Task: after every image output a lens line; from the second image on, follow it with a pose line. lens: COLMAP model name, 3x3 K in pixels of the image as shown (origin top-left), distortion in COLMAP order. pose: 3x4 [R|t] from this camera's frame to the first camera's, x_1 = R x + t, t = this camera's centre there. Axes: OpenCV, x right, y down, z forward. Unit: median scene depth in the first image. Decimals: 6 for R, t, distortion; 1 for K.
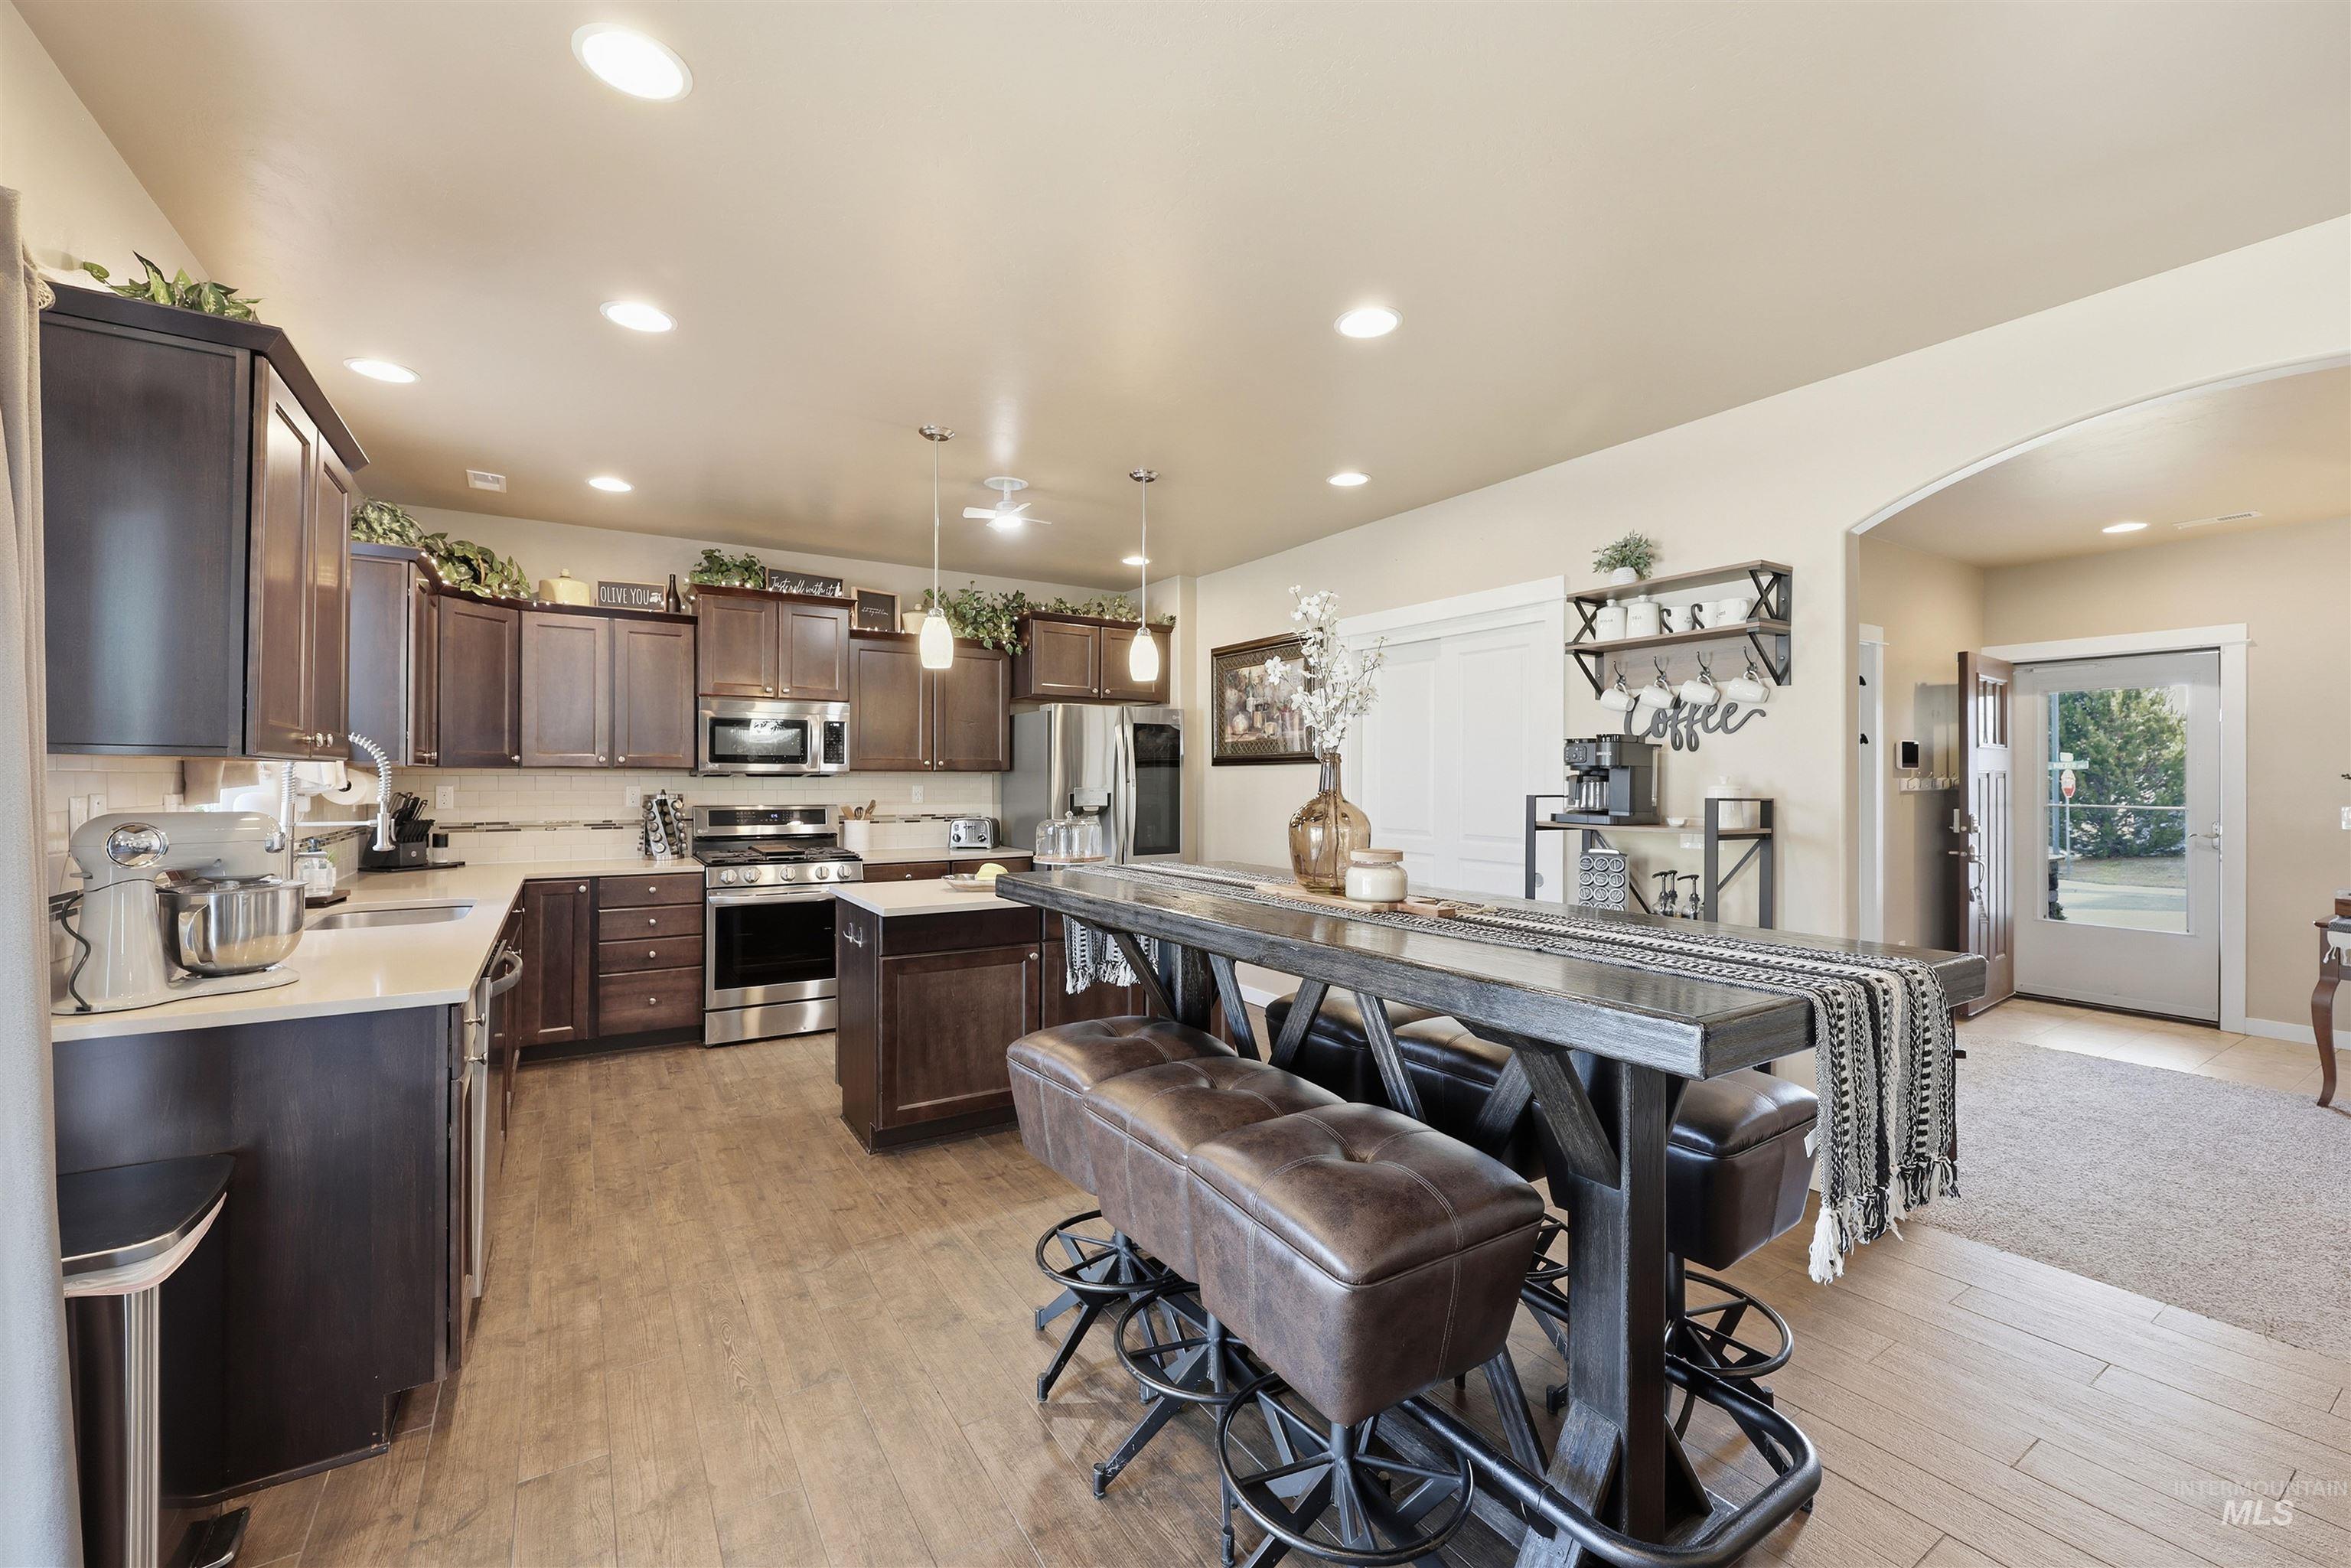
lens RADIAL K [[951.4, 0, 1172.4], [0, 951.4, 779.1], [0, 0, 1]] dist [-0.000512, -0.000287]
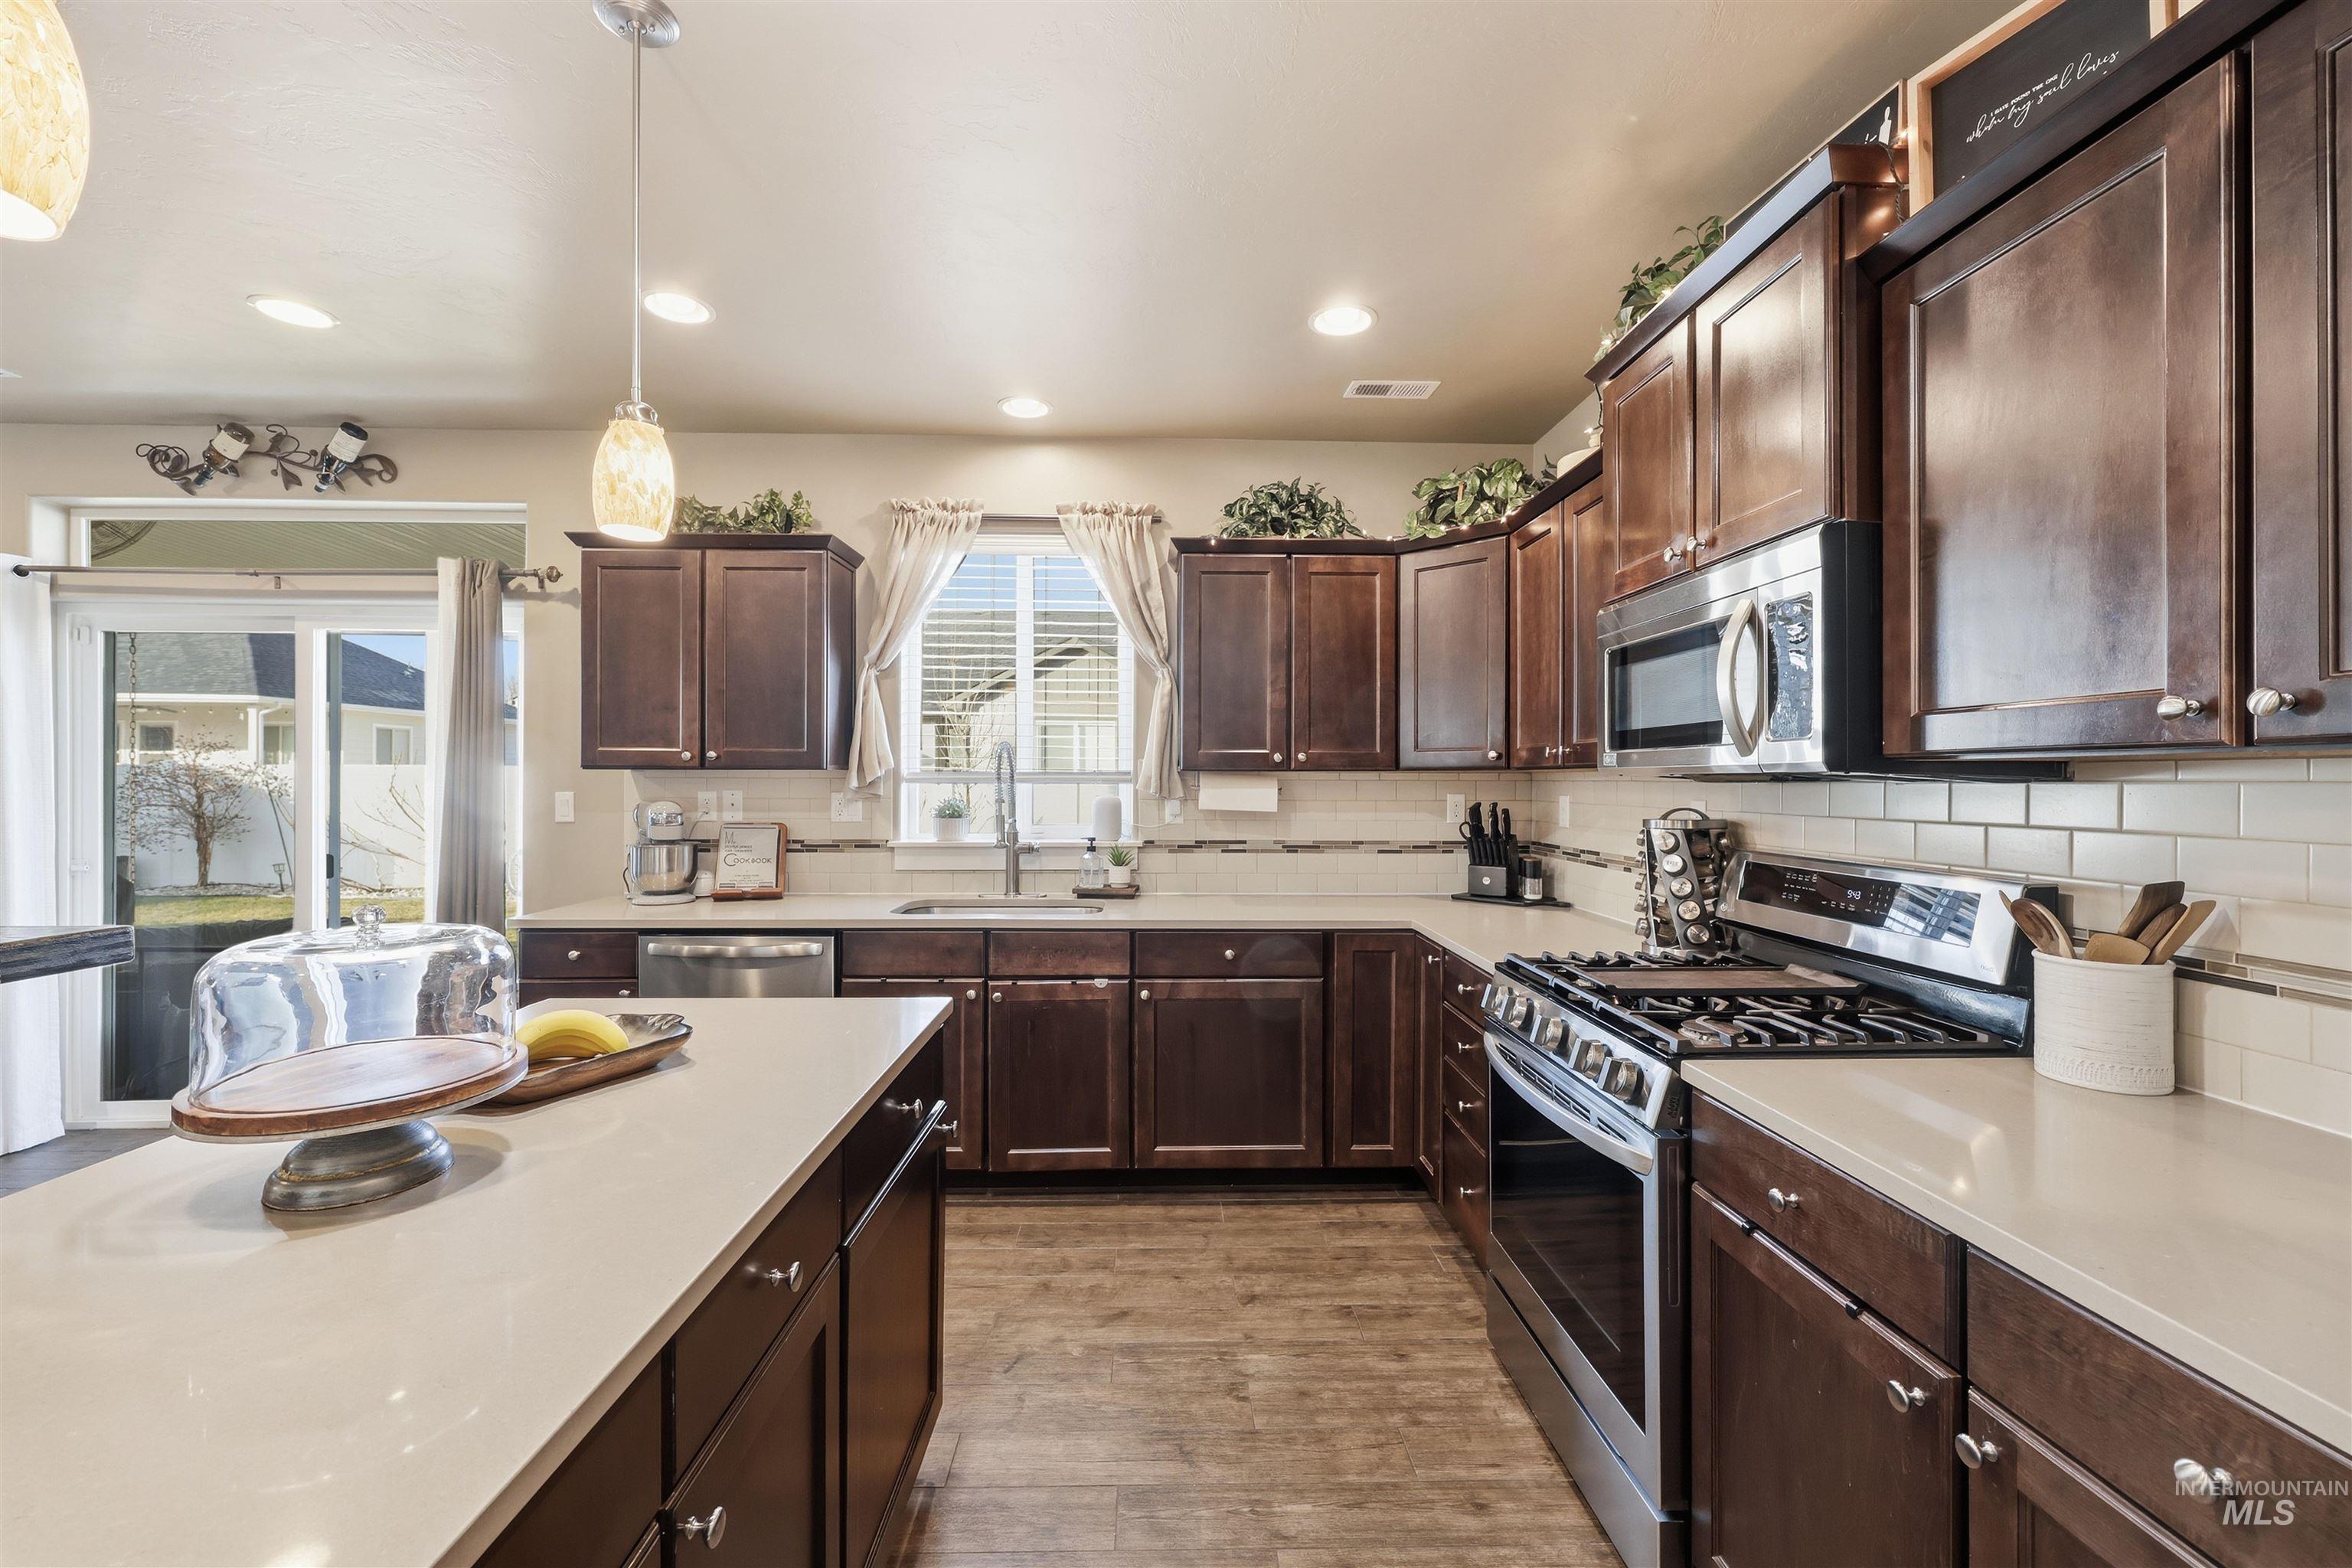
lens RADIAL K [[959.4, 0, 1182.9], [0, 959.4, 761.2], [0, 0, 1]] dist [0.009912, 0.000037]
pose [[-0.514962, -0.020667, -0.856964, 0.012148], [-0.006316, 0.999774, -0.020315, -0.001035], [0.857190, -0.005049, -0.514976, 1.091067]]
